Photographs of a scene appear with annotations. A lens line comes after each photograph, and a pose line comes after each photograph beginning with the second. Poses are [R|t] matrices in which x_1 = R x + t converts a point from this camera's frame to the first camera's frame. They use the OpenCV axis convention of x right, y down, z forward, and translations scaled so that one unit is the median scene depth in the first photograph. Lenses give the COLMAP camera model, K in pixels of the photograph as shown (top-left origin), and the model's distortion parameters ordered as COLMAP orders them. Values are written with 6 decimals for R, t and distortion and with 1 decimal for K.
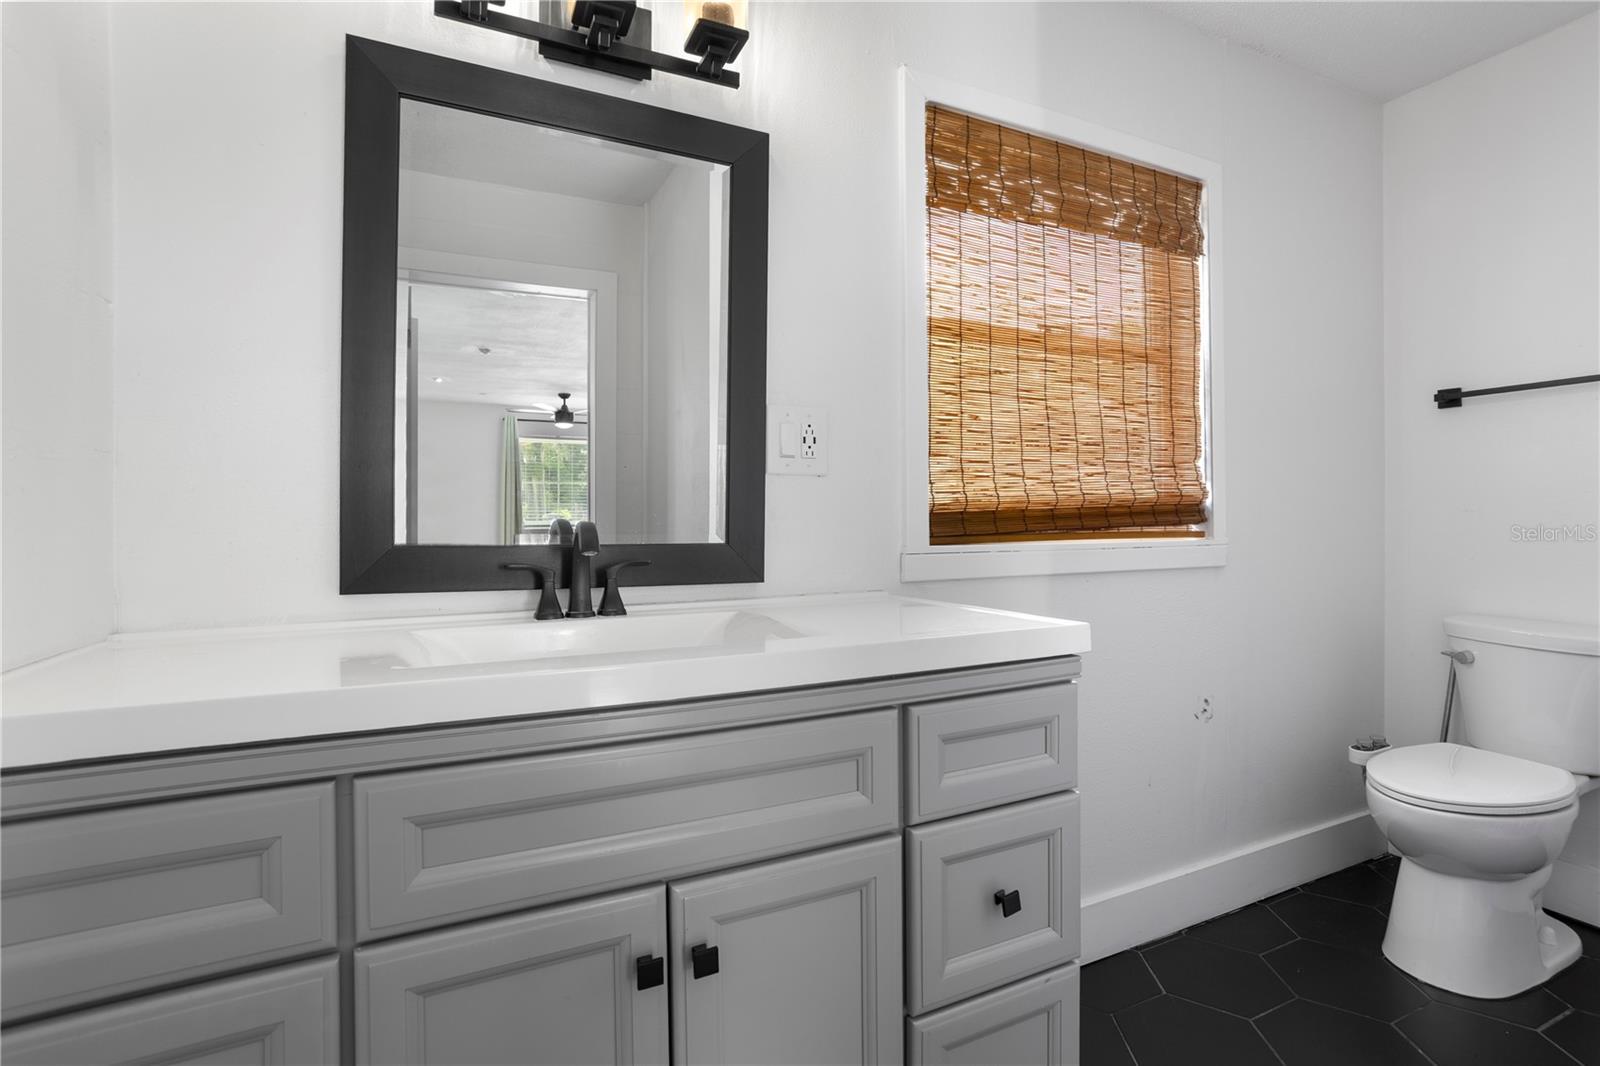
lens RADIAL K [[771.3, 0, 796.3], [0, 771.3, 525.6], [0, 0, 1]] dist [-0.048854, 0.027405]
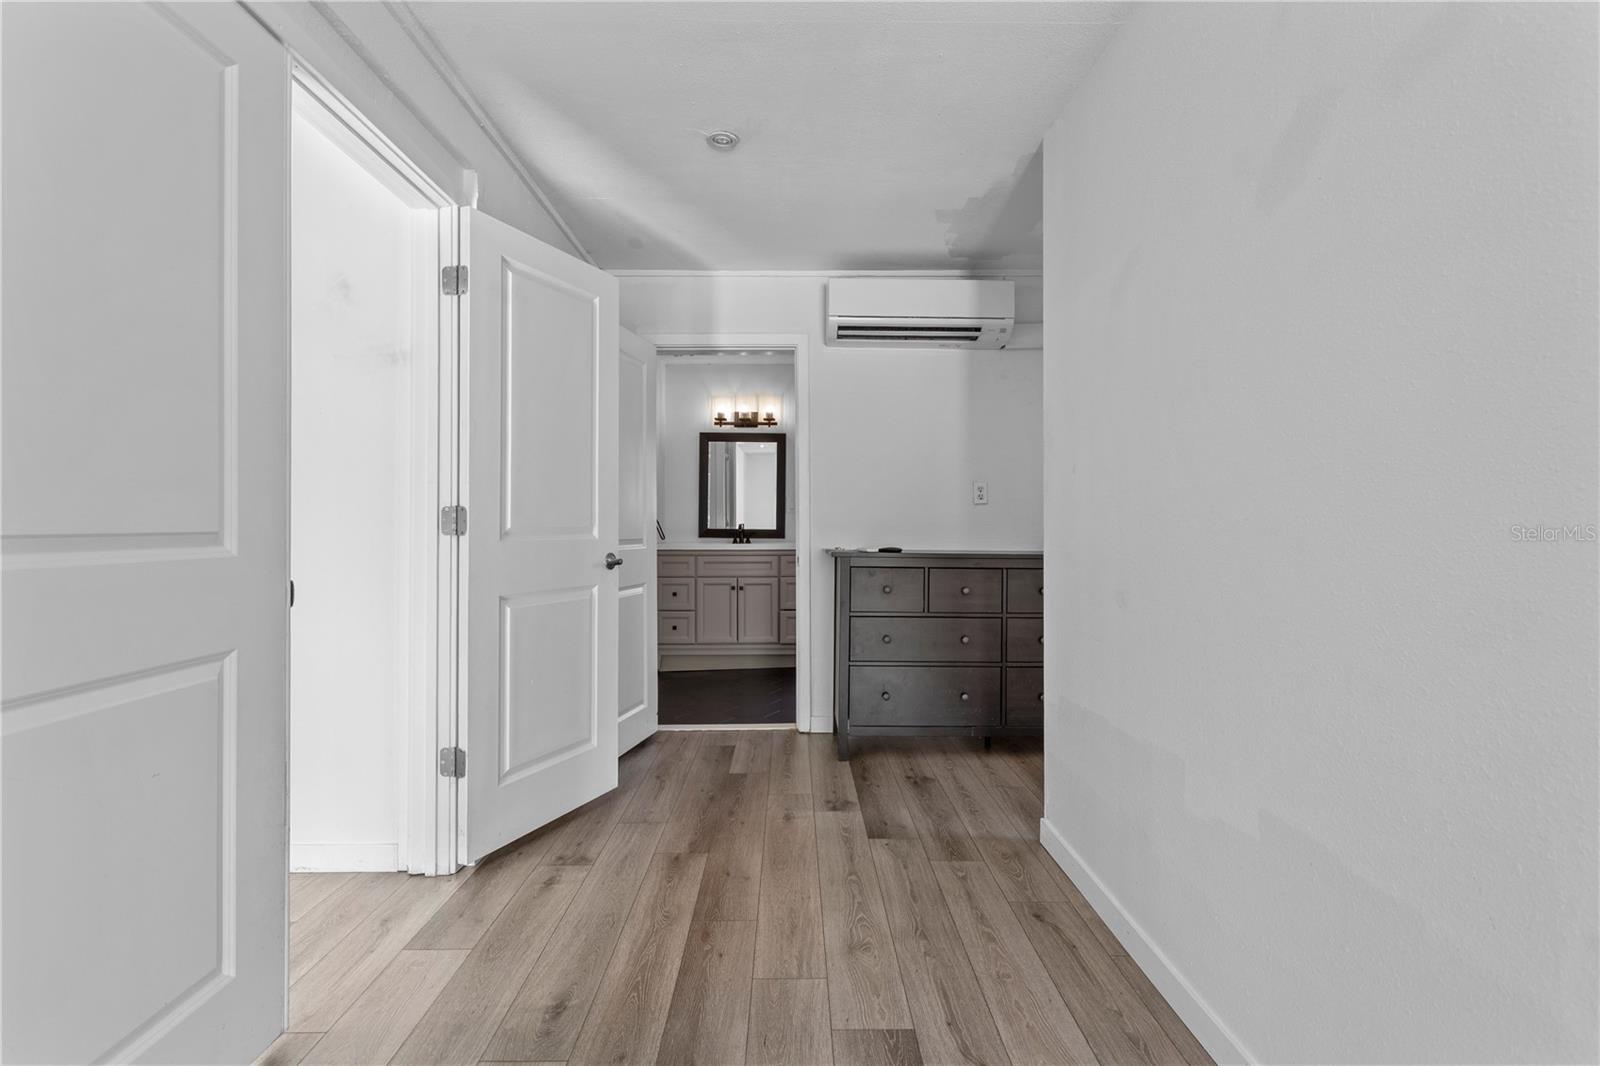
lens RADIAL K [[788.2, 0, 803.9], [0, 788.2, 525.0], [0, 0, 1]] dist [-0.052105, 0.032633]
pose [[0.905490, 0.008530, -0.424282, 2.401969], [-0.005546, 0.999950, 0.008267, -0.047295], [0.424332, -0.005133, 0.905492, -3.677596]]
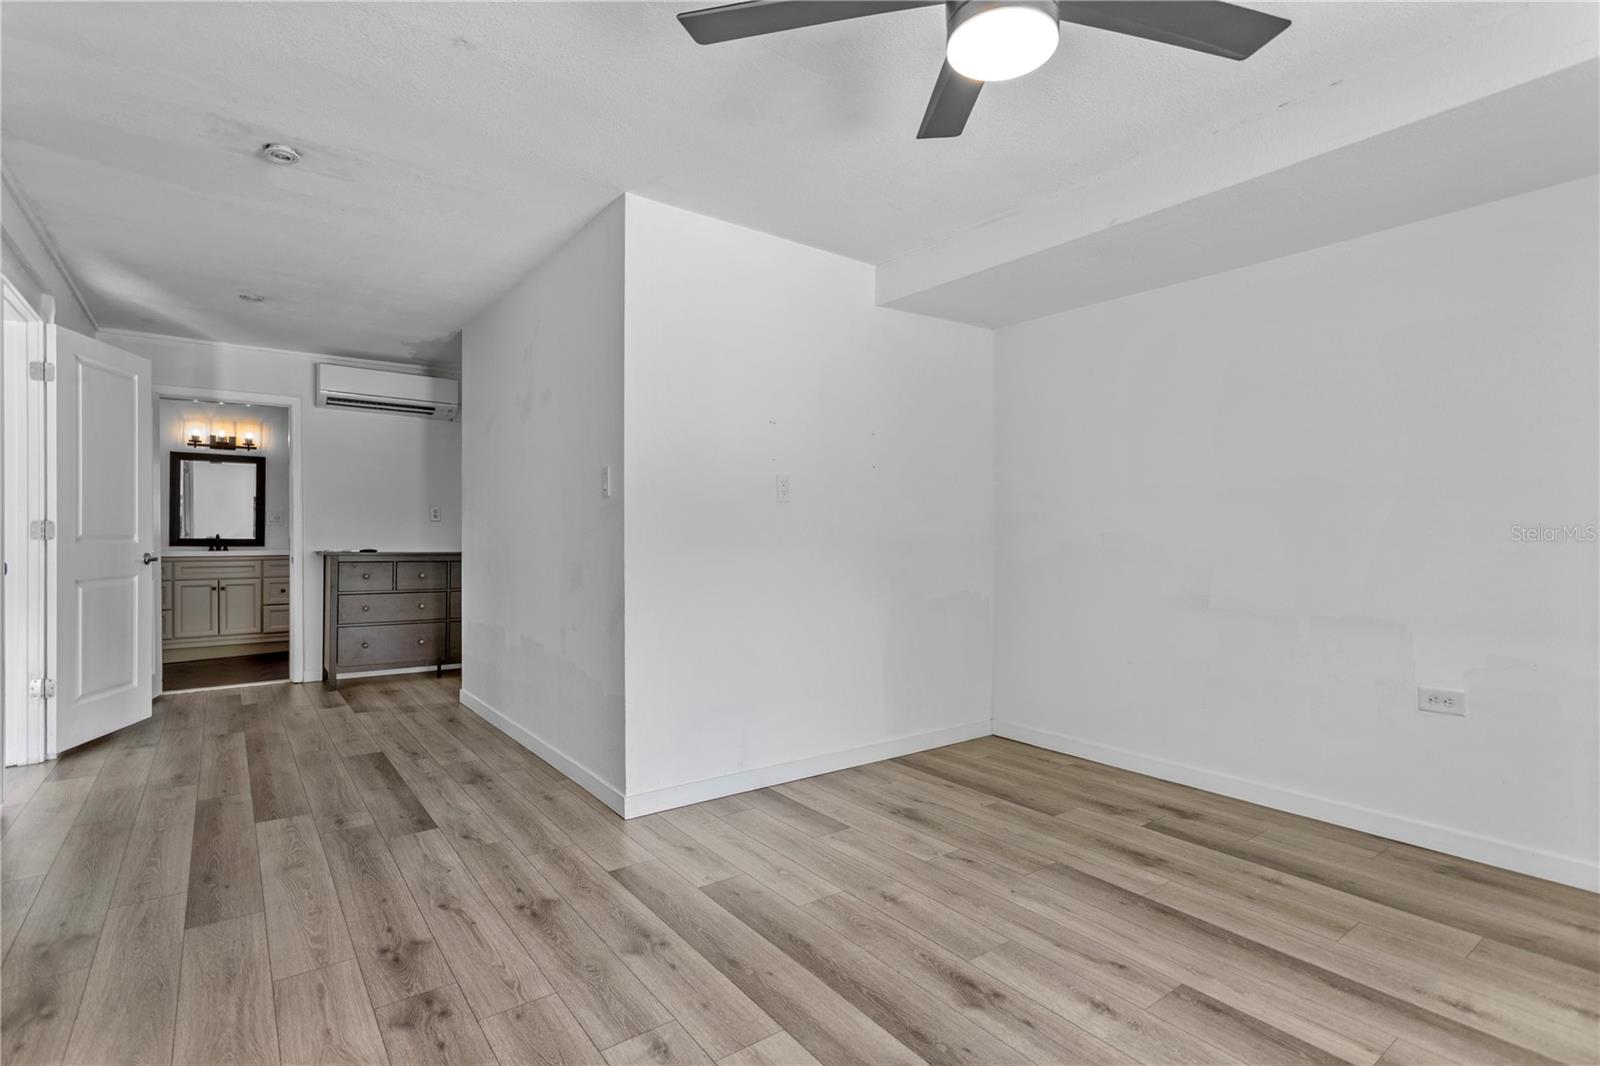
lens RADIAL K [[780.4, 0, 802.2], [0, 780.4, 537.2], [0, 0, 1]] dist [0.006371, 0.000523]
pose [[0.983669, 0.008640, 0.179782, 3.128217], [-0.009449, 0.999949, 0.003639, -0.048405], [-0.179741, -0.005279, 0.983700, -5.857409]]
